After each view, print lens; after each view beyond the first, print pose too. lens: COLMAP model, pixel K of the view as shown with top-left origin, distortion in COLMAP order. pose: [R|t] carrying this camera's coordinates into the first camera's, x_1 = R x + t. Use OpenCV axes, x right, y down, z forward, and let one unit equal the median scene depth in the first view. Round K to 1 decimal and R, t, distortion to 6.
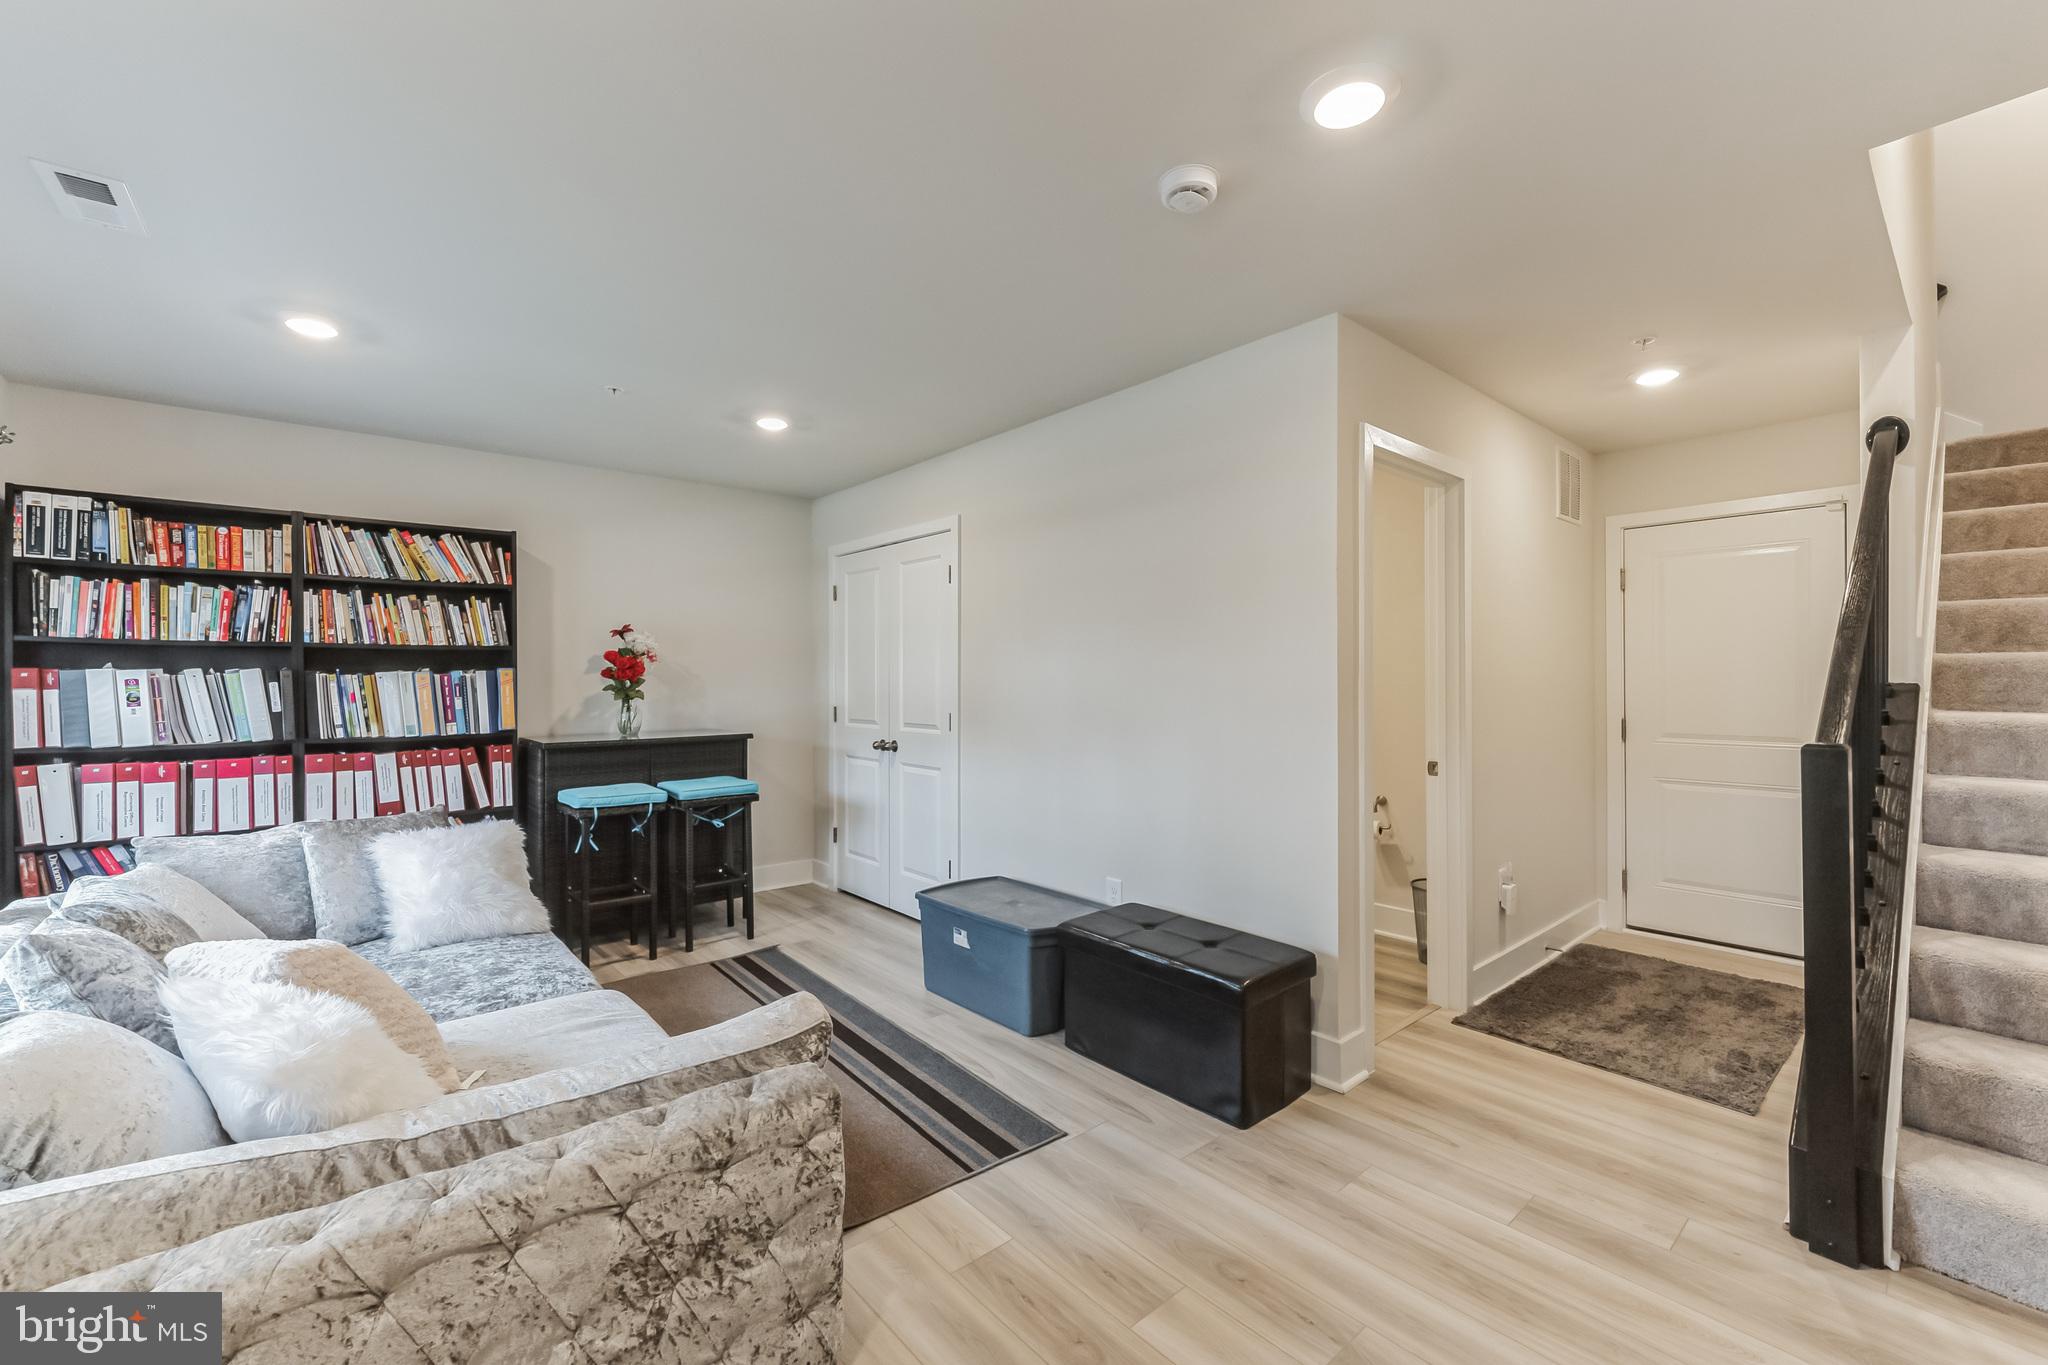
lens RADIAL K [[835.4, 0, 1024.6], [0, 835.4, 678.5], [0, 0, 1]] dist [0.005118, -0.000807]
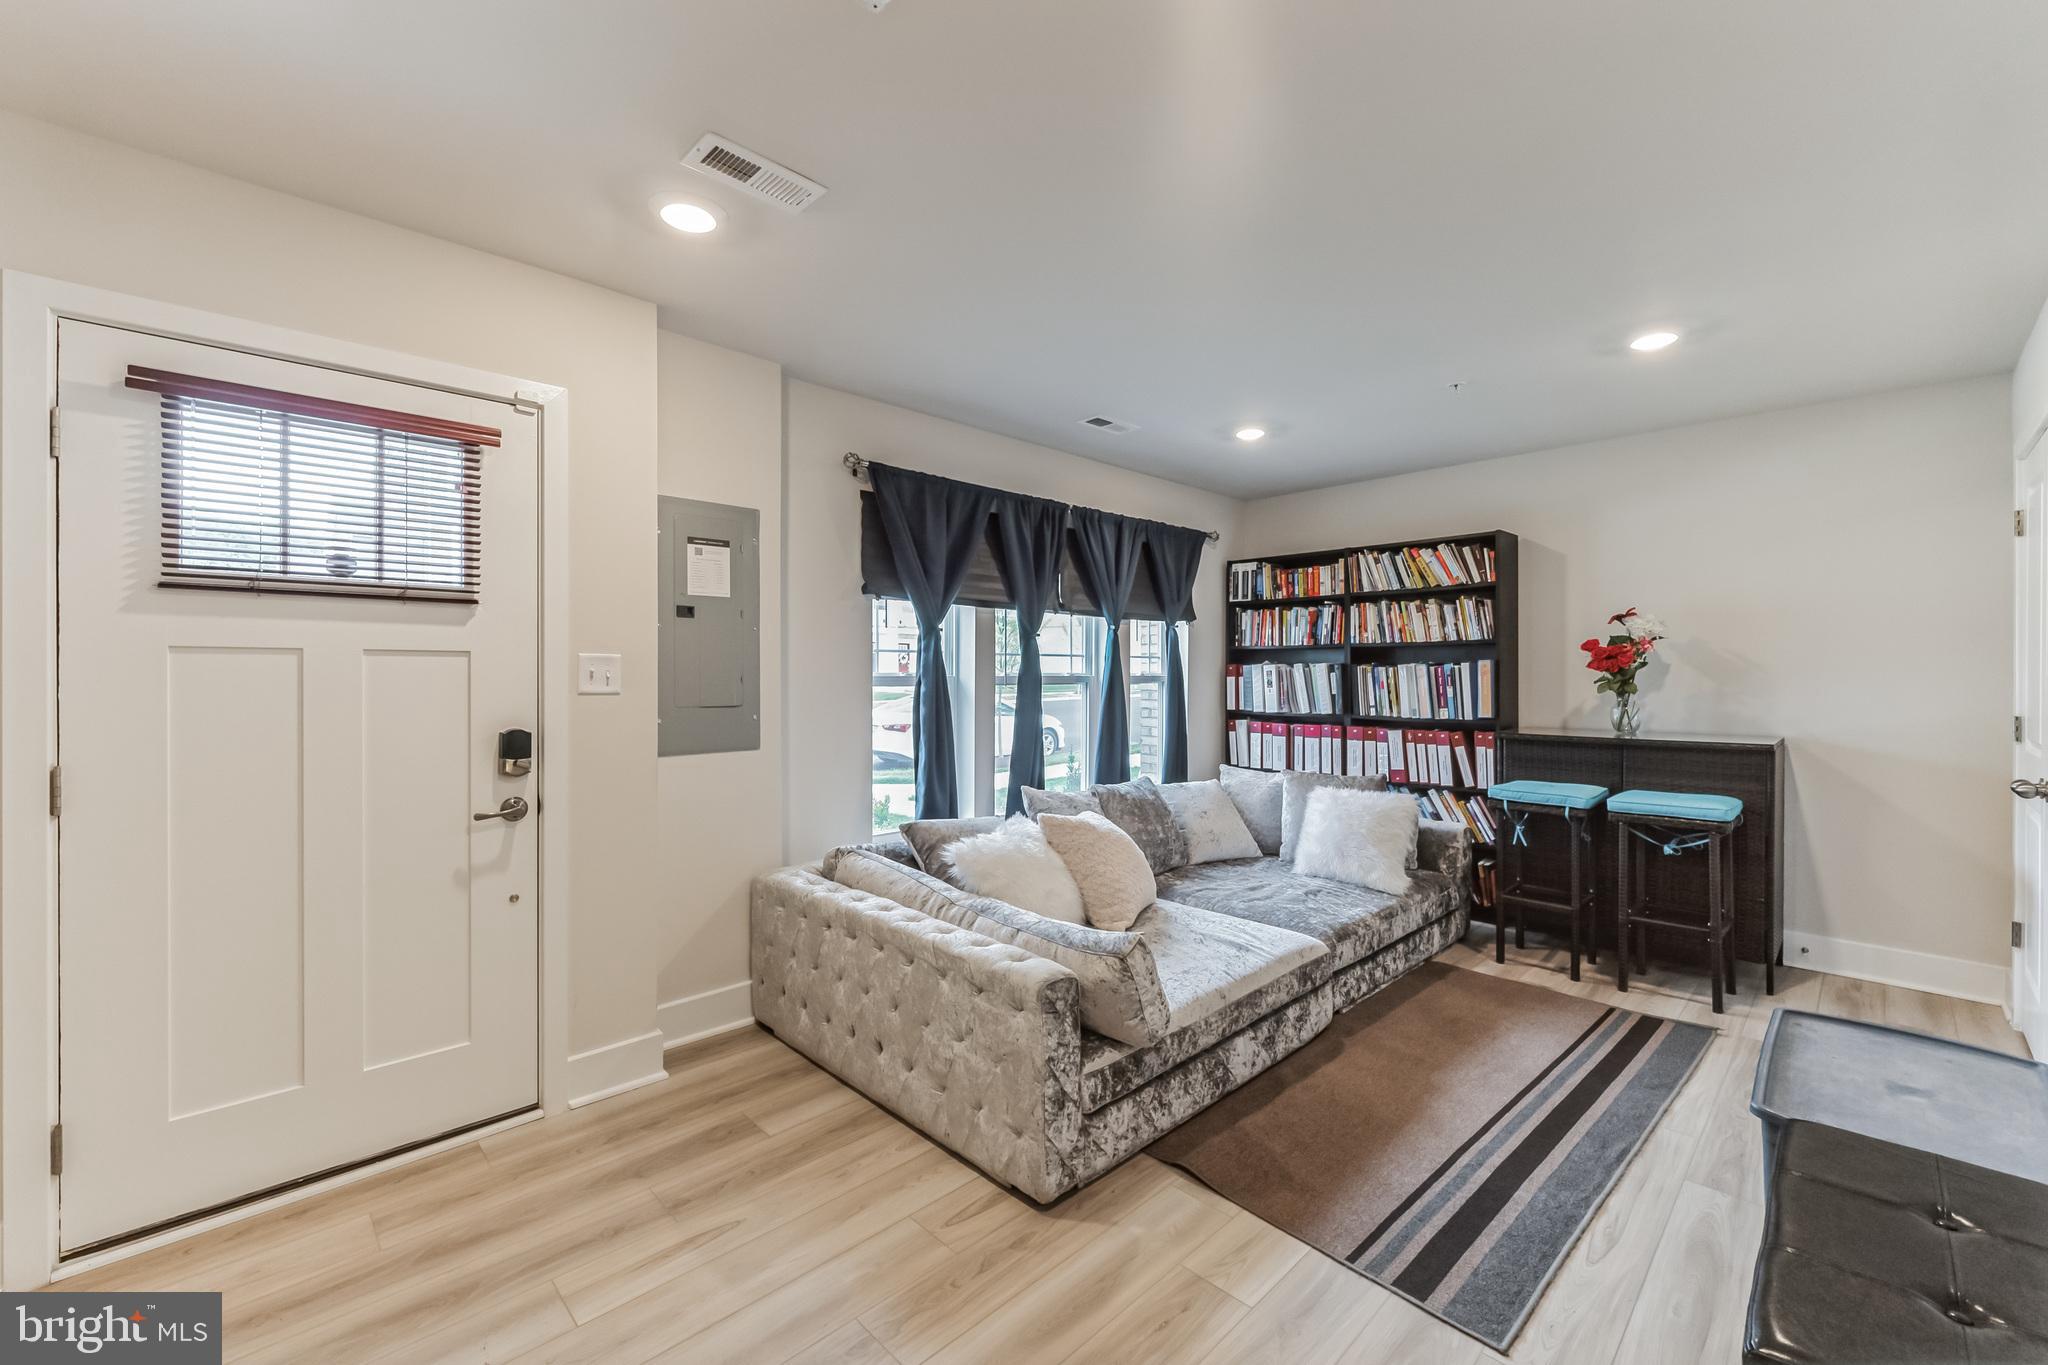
lens RADIAL K [[835.4, 0, 1023.5], [0, 835.4, 680.3], [0, 0, 1]] dist [0.005118, -0.000807]
pose [[0.061938, 0.011589, -0.998013, 0.447786], [0.002790, 0.999927, 0.011784, -0.000826], [0.998076, -0.003515, 0.061901, 0.376647]]
